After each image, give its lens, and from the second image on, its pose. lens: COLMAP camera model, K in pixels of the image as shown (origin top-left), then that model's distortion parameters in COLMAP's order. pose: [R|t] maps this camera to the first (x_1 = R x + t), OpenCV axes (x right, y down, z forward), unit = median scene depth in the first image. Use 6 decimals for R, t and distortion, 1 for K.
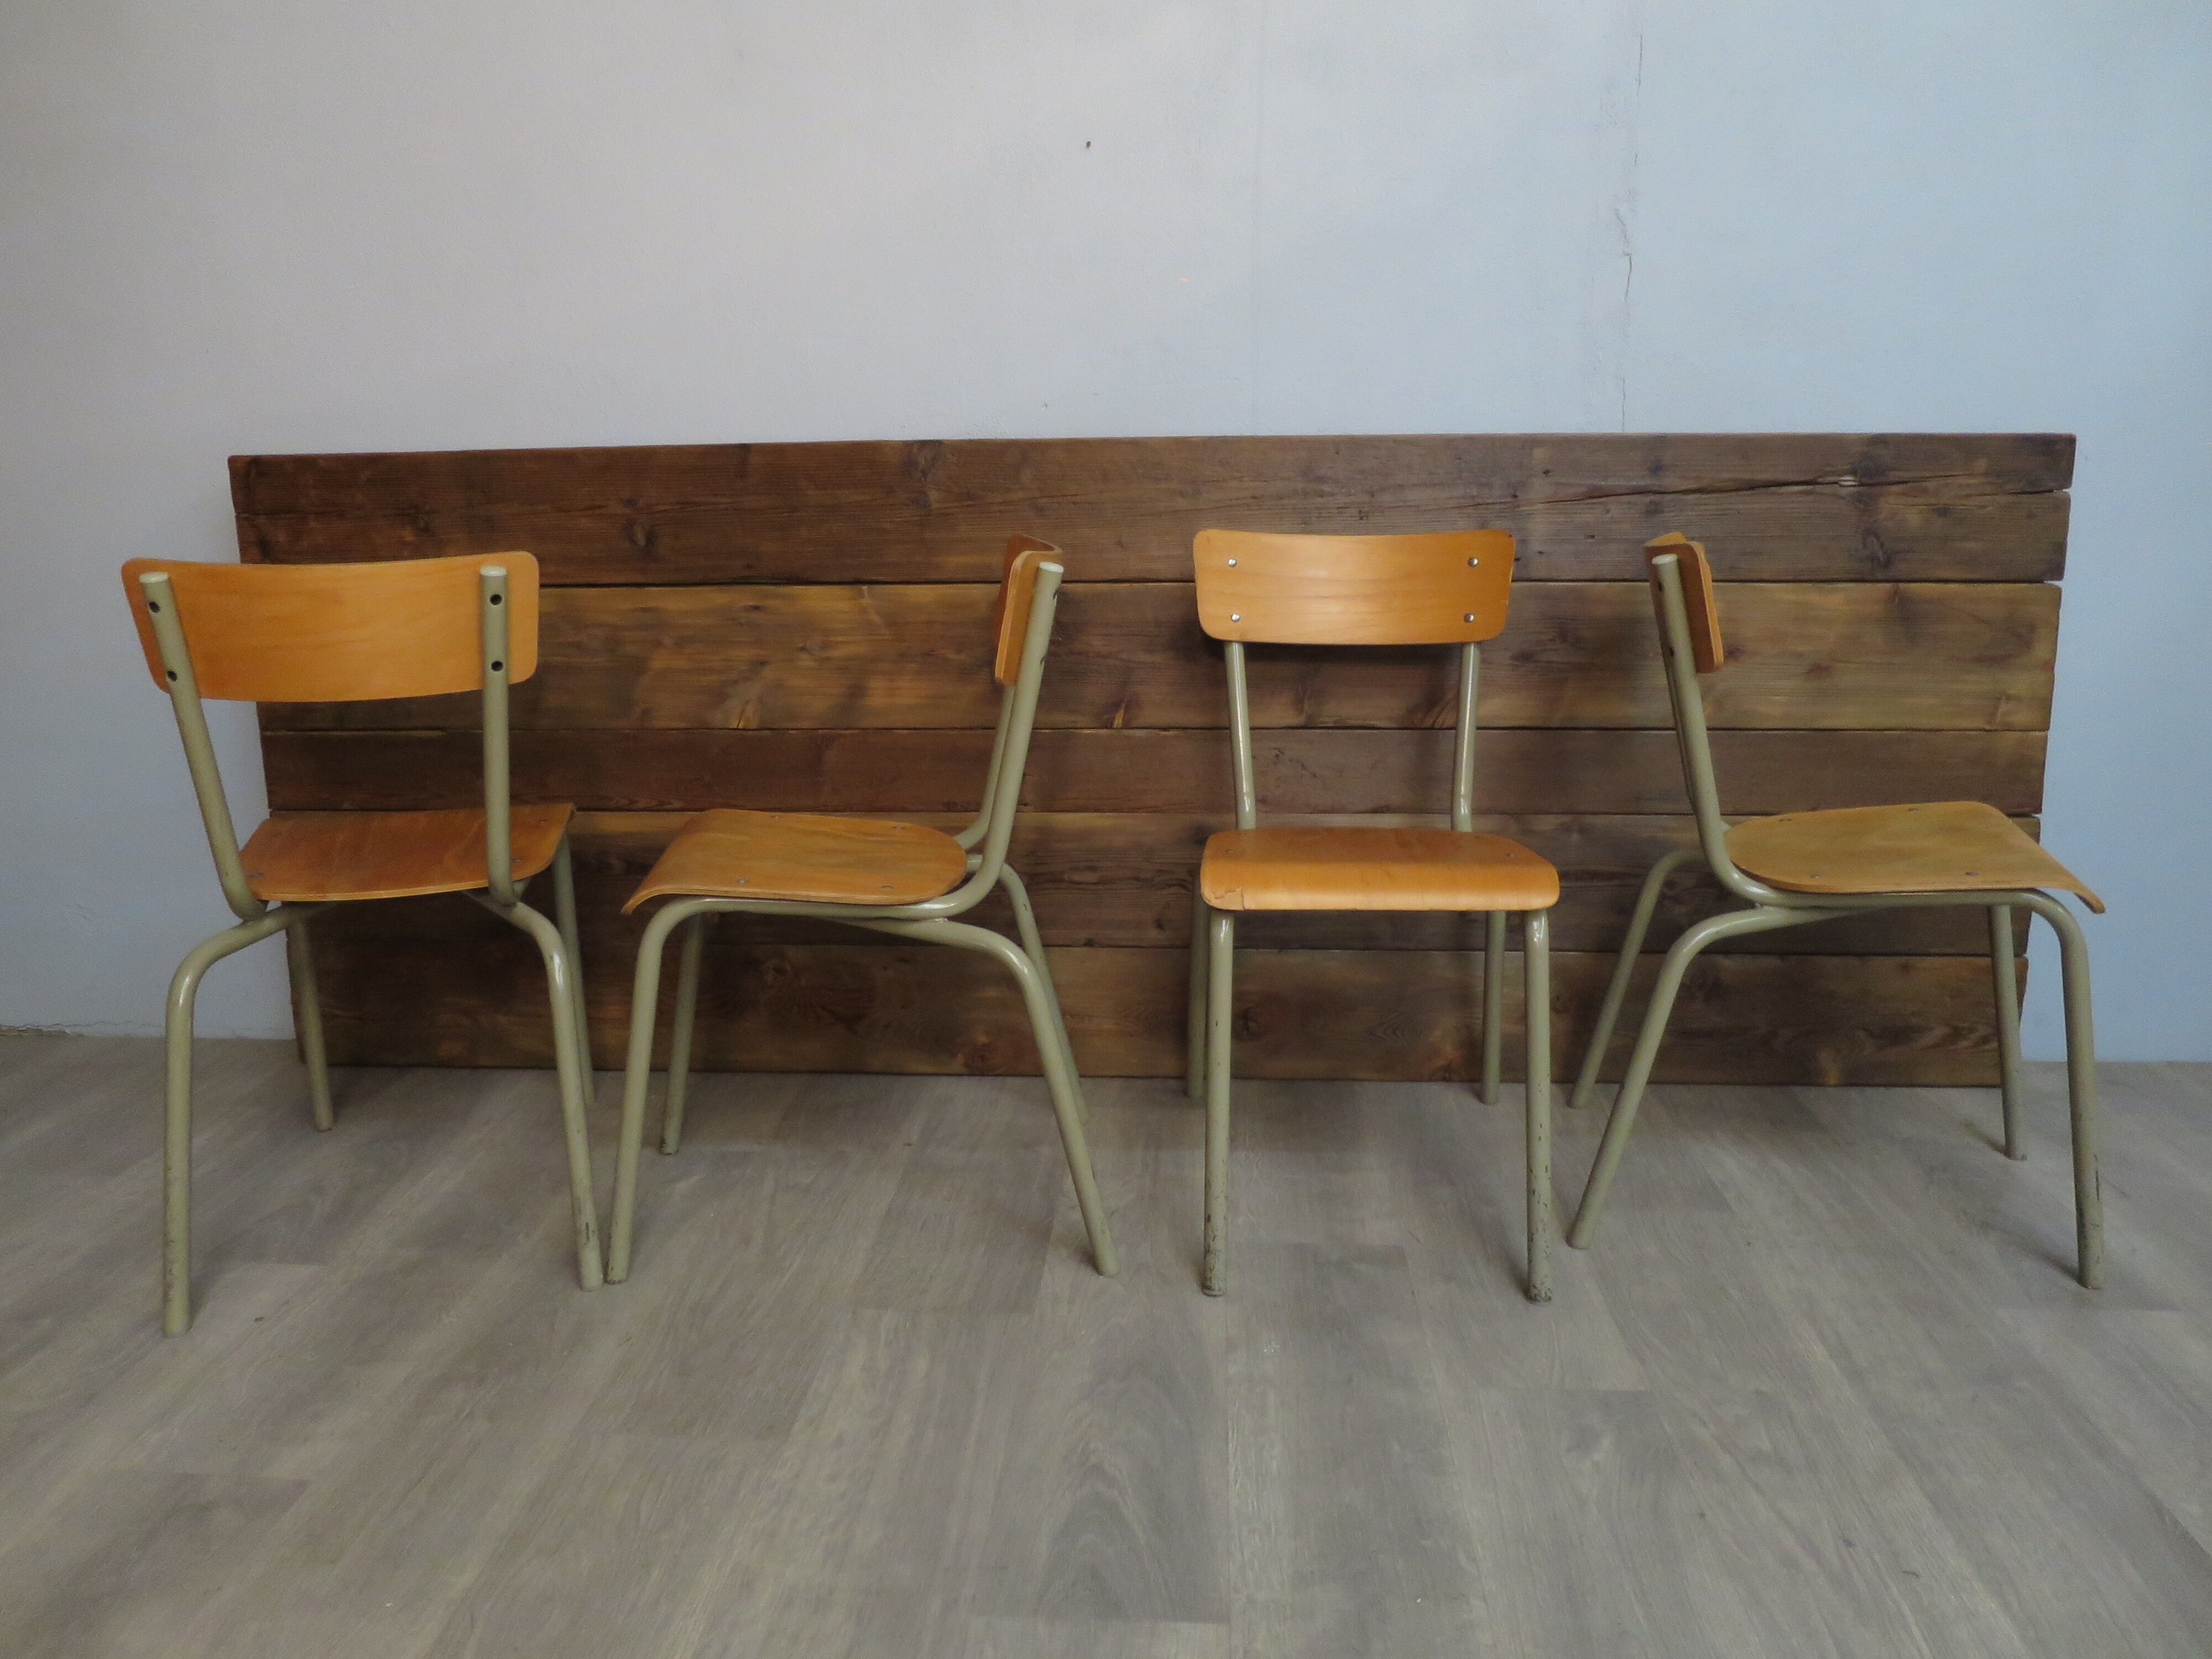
lens RADIAL K [[1595.4, 0, 1120.2], [0, 1595.4, 822.4], [0, 0, 1]] dist [-0.048726, 0.010948]
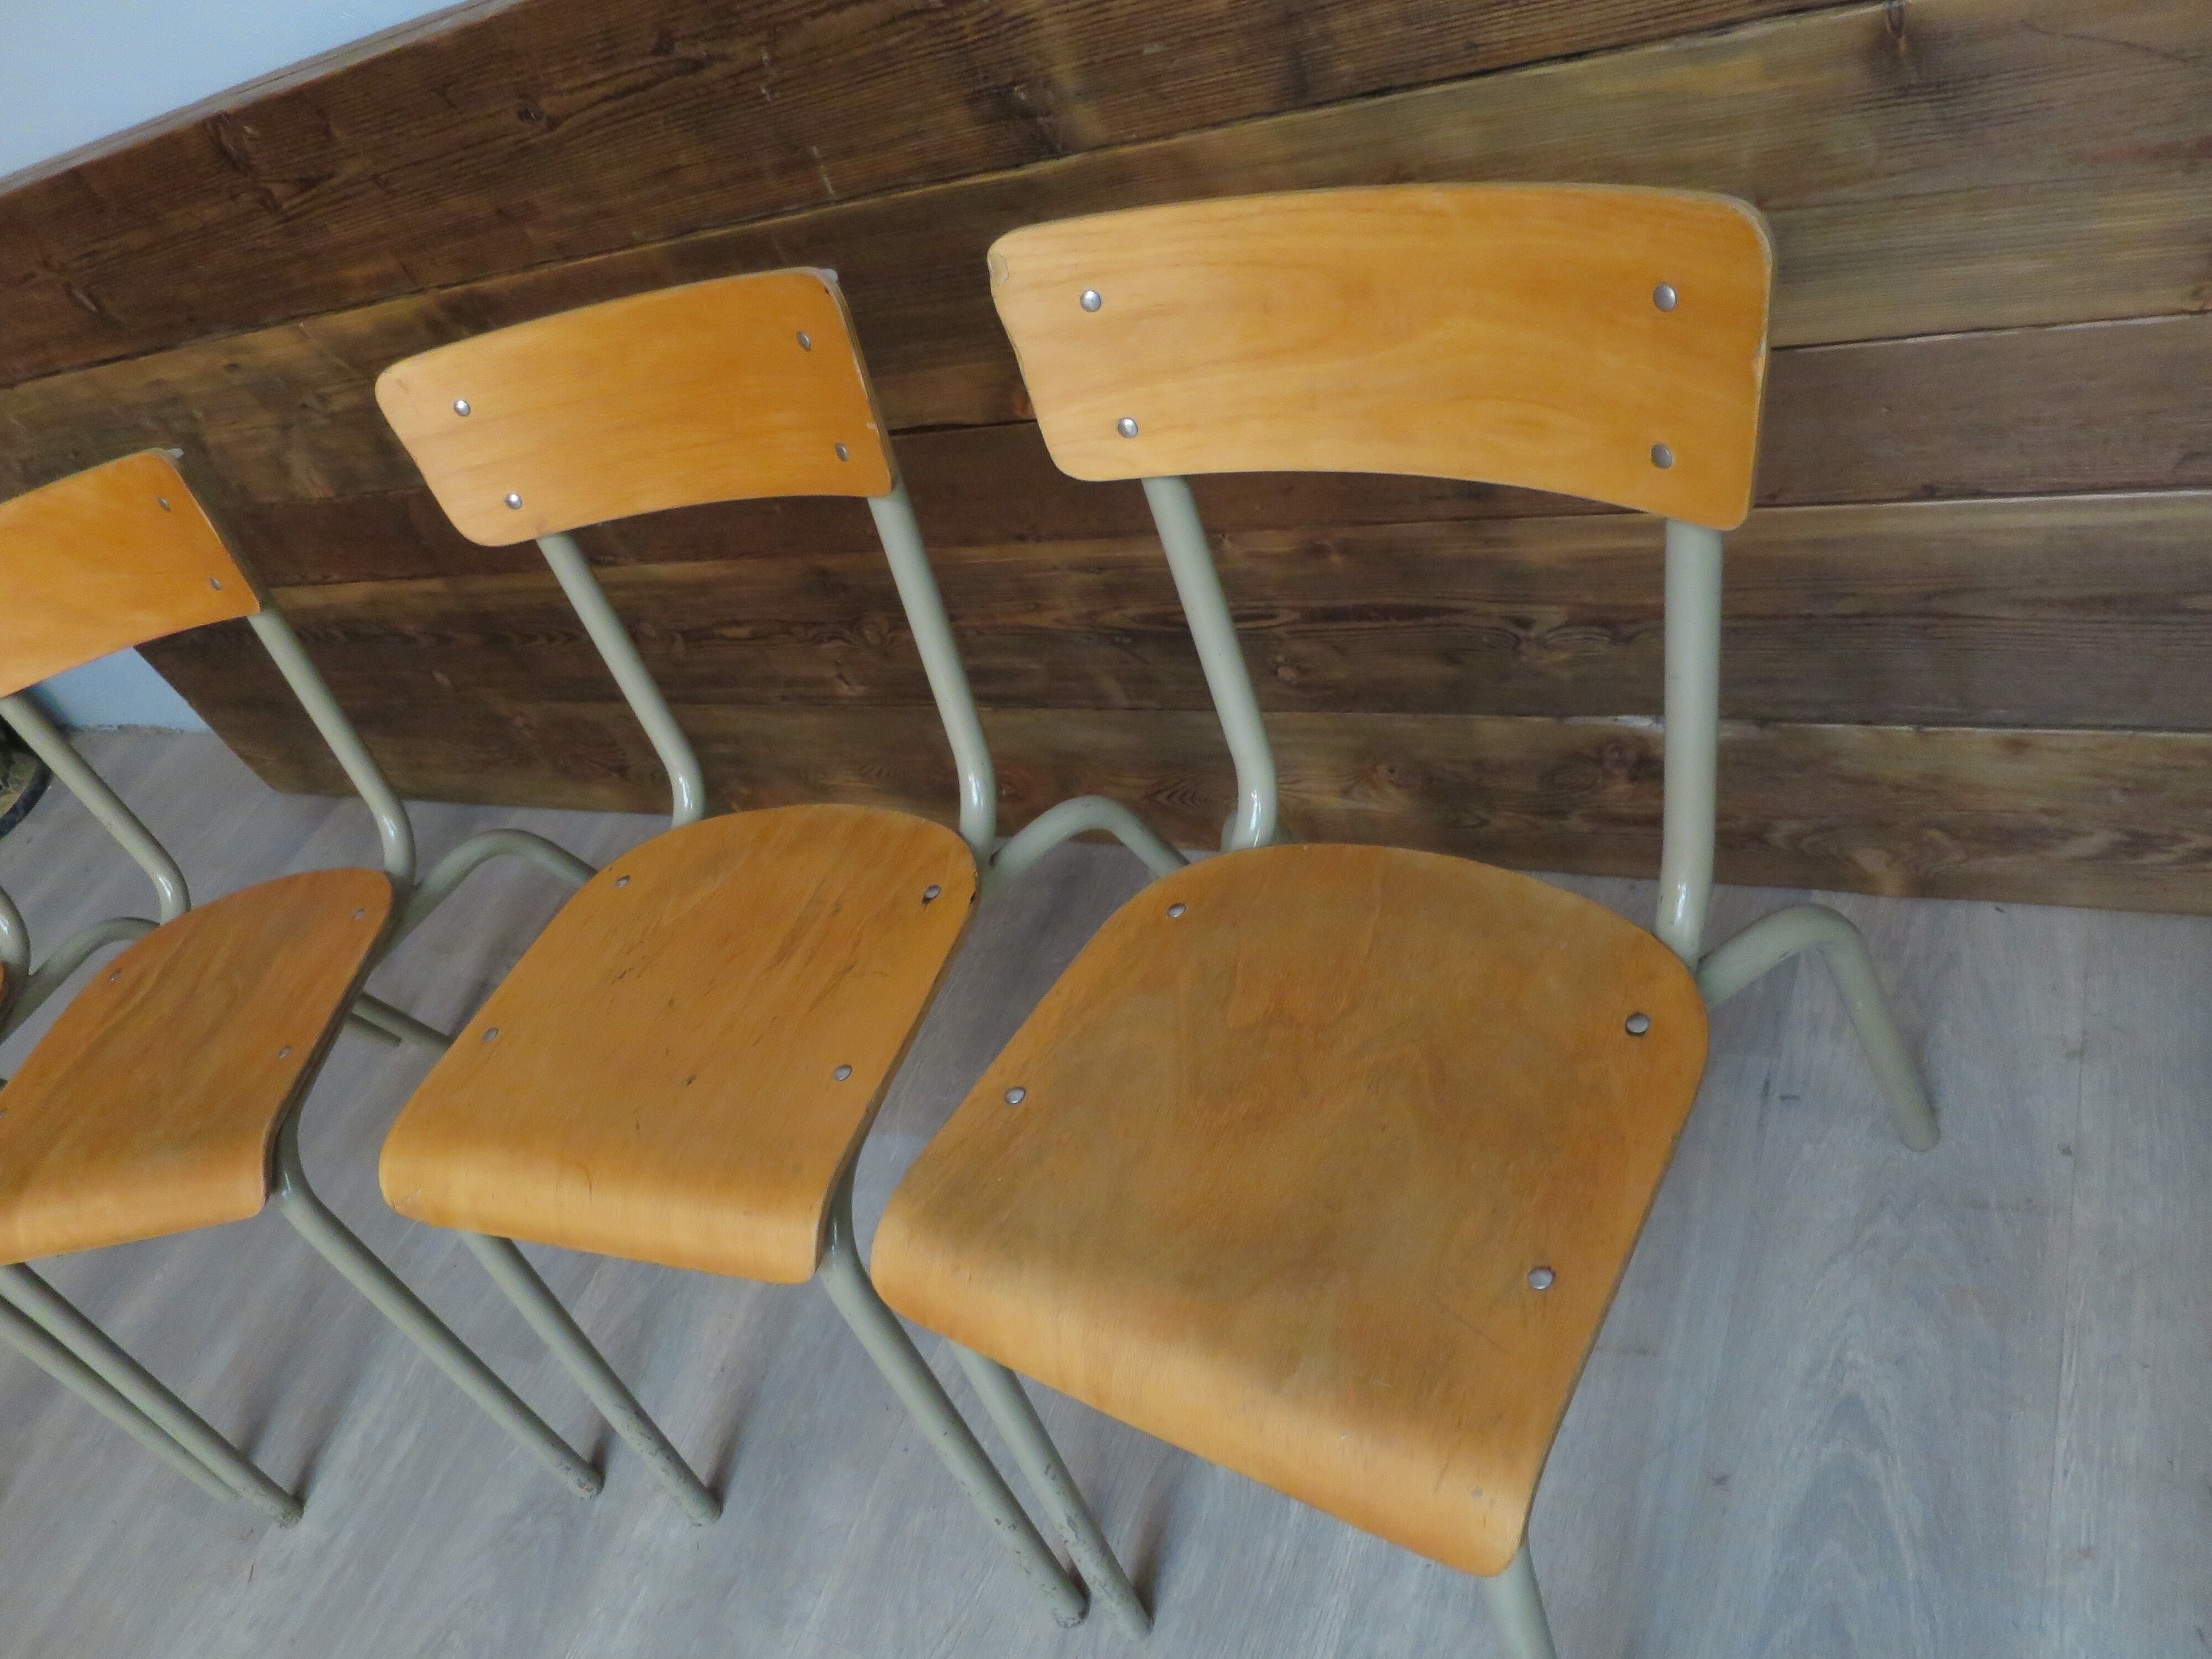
lens RADIAL K [[1595.4, 0, 1111.9], [0, 1595.4, 824.2], [0, 0, 1]] dist [-0.048726, 0.010948]
pose [[0.873574, 0.013813, -0.486495, 0.510349], [0.279107, 0.804672, 0.524025, -0.240735], [0.398707, -0.593559, 0.699085, 0.540555]]
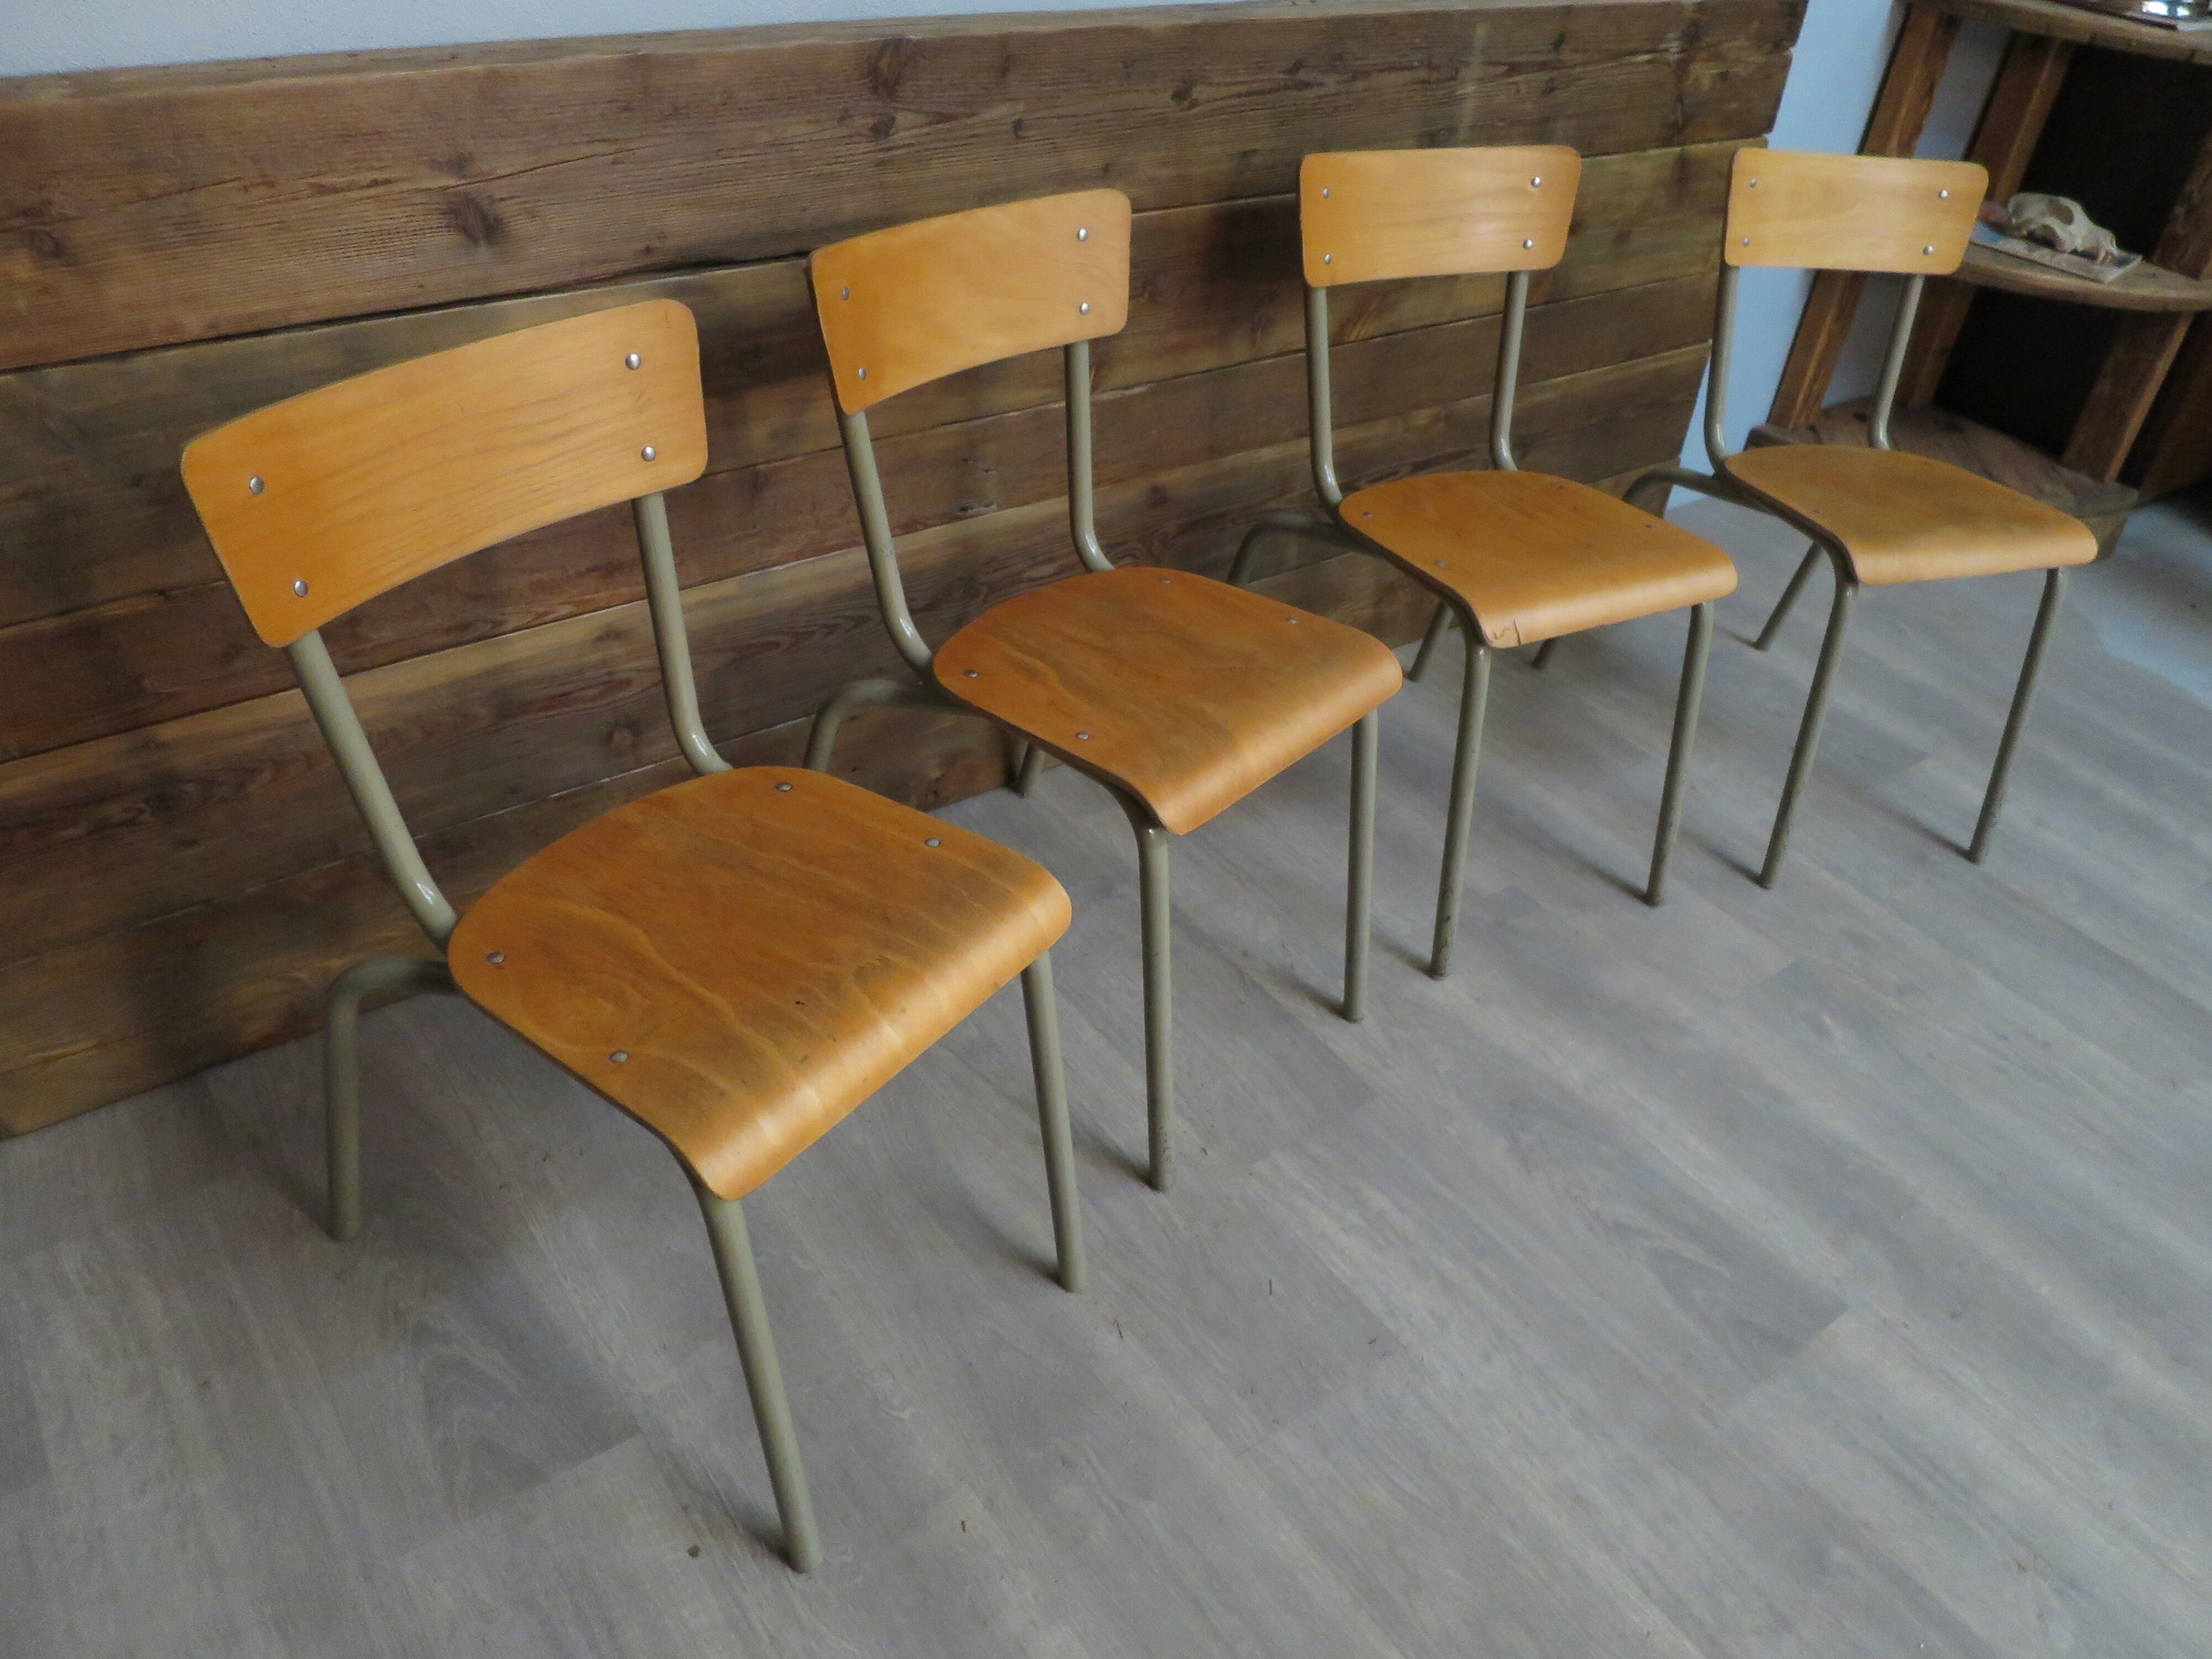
lens RADIAL K [[1595.4, 0, 1113.5], [0, 1595.4, 818.6], [0, 0, 1]] dist [-0.048726, 0.010948]
pose [[0.762706, -0.324435, 0.559483, -0.543356], [0.045863, 0.890029, 0.453590, -0.246398], [-0.645117, -0.320296, 0.693711, 0.362527]]
